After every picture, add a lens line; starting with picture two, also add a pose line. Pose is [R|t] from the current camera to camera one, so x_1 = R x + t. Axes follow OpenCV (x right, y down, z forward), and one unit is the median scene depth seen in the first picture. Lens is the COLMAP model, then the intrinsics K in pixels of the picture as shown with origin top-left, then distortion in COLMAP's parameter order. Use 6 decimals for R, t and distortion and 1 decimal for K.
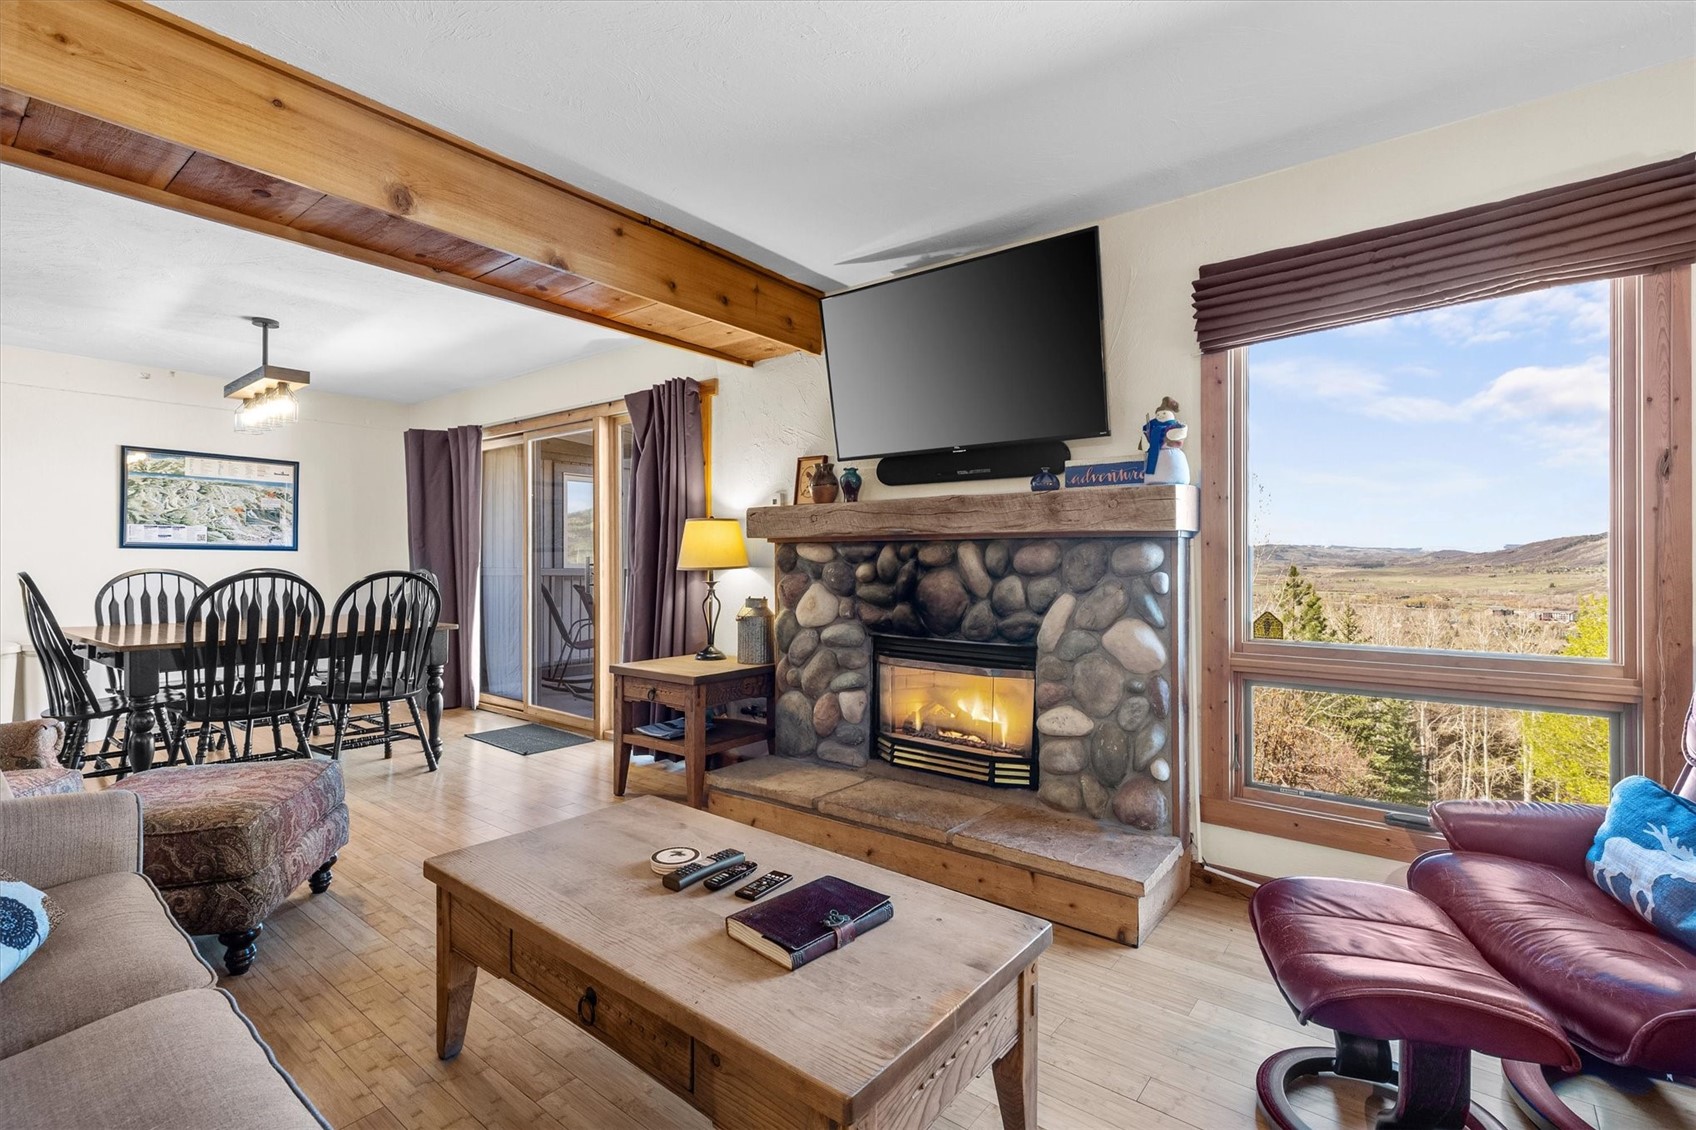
lens RADIAL K [[765.3, 0, 855.6], [0, 765.3, 560.4], [0, 0, 1]] dist [0.001450, 0.000047]
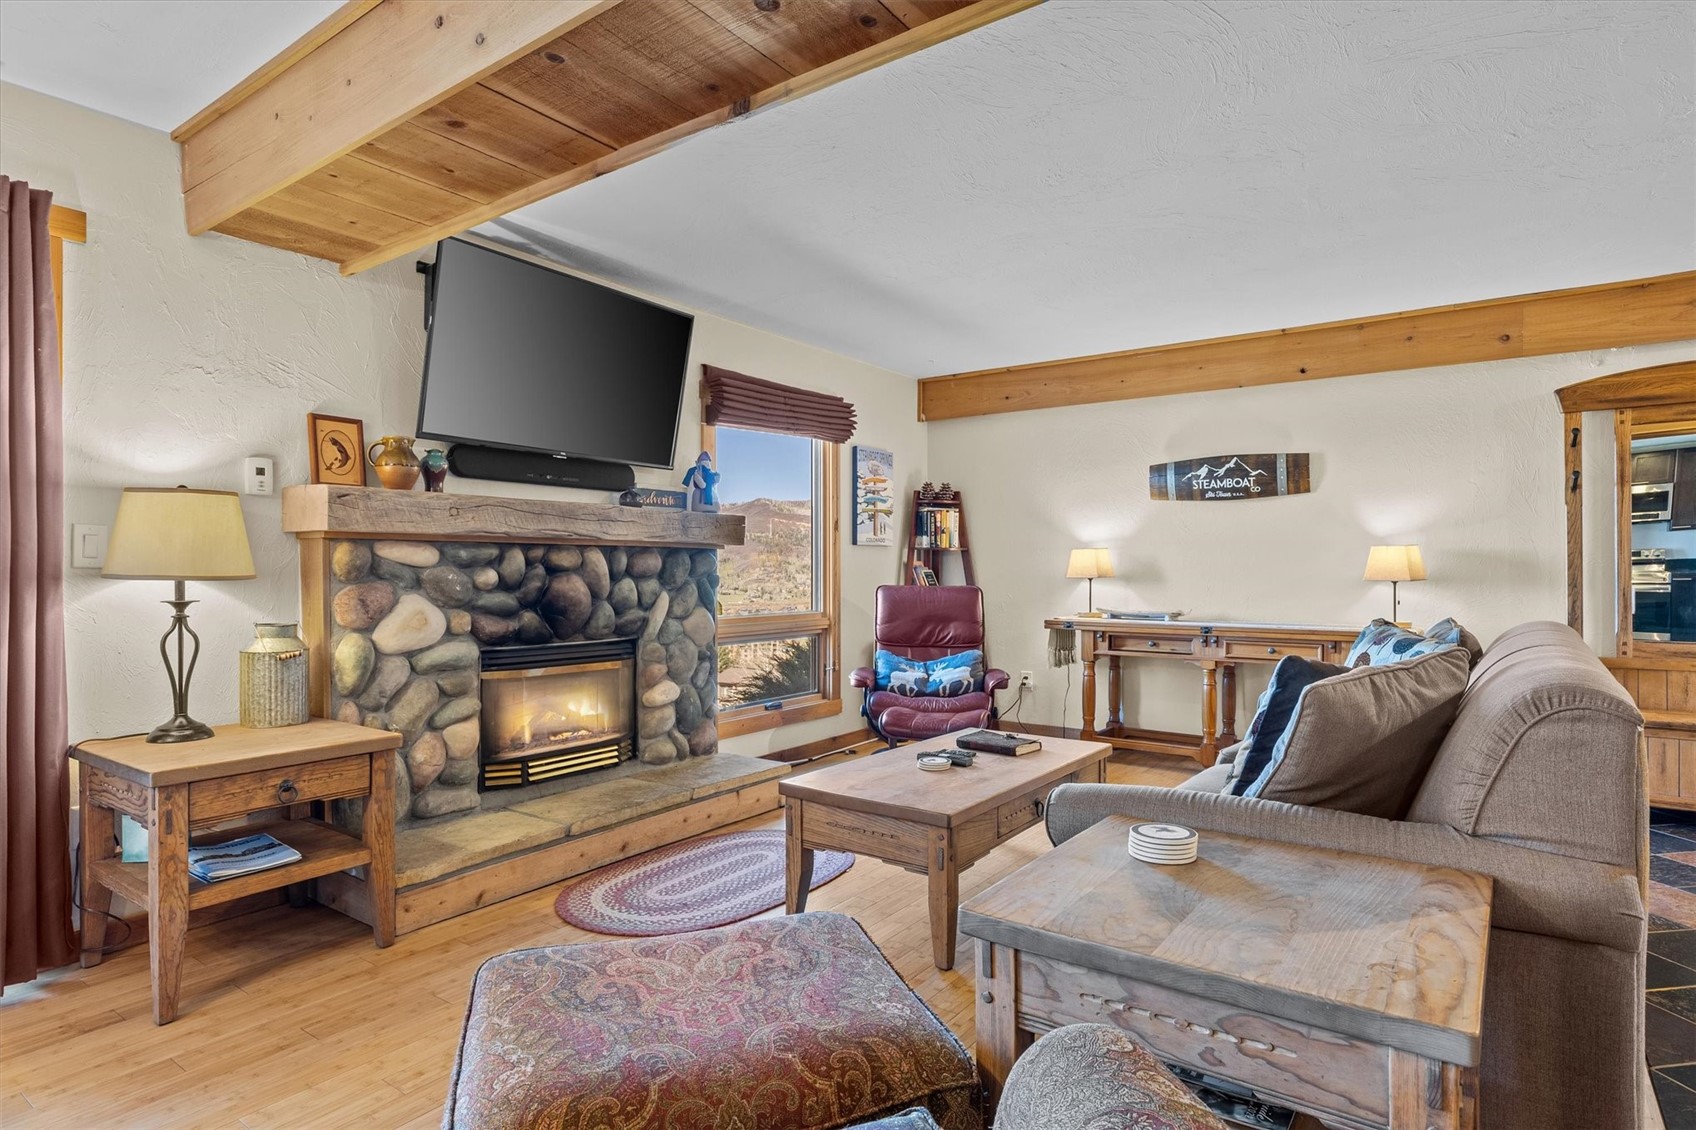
lens RADIAL K [[900.2, 0, 851.2], [0, 900.2, 572.9], [0, 0, 1]] dist [-0.003797, -0.001026]
pose [[-0.038719, -0.007199, 0.999224, -1.109901], [-0.002126, 0.999972, 0.007122, 0.001347], [-0.999248, -0.001848, -0.038733, 0.682292]]
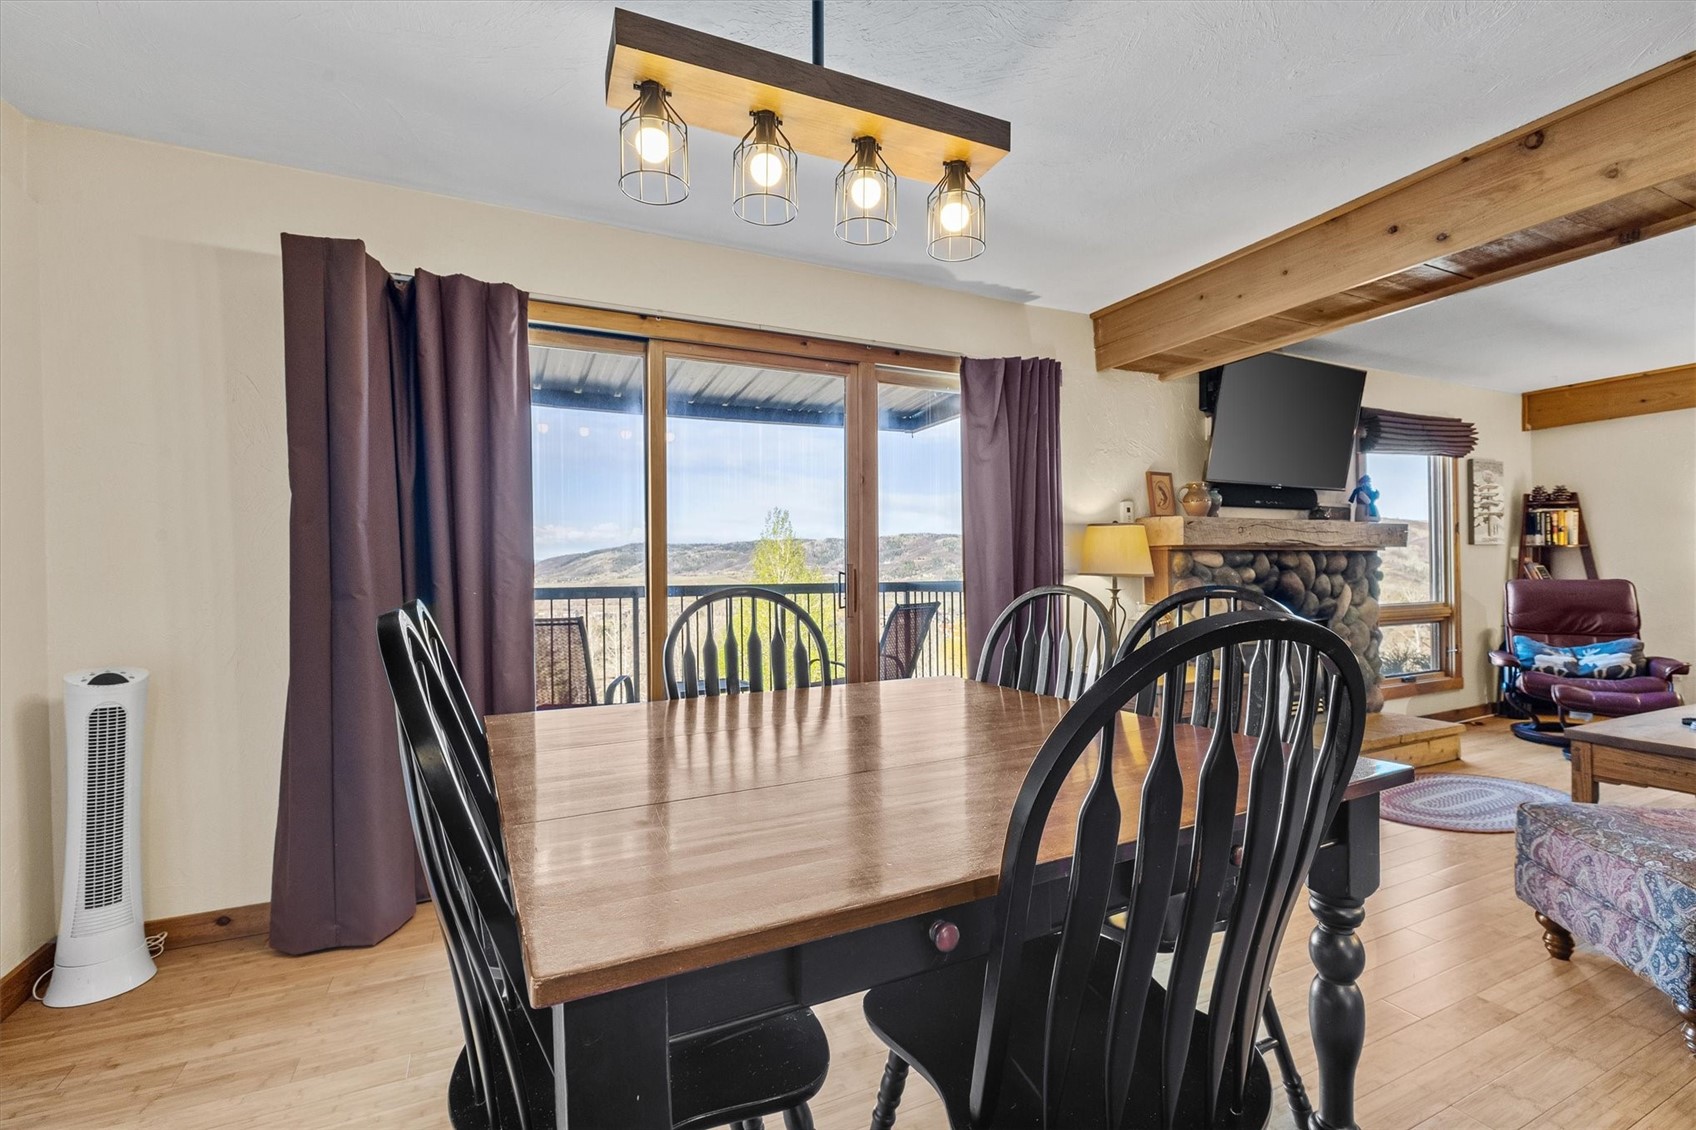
lens RADIAL K [[747.5, 0, 849.3], [0, 747.5, 569.0], [0, 0, 1]] dist [-0.007795, 0.000236]
pose [[0.453981, -0.005419, 0.890995, -1.499792], [0.010586, 0.999944, 0.000688, -0.001942], [-0.890949, 0.009120, 0.454013, 1.116280]]
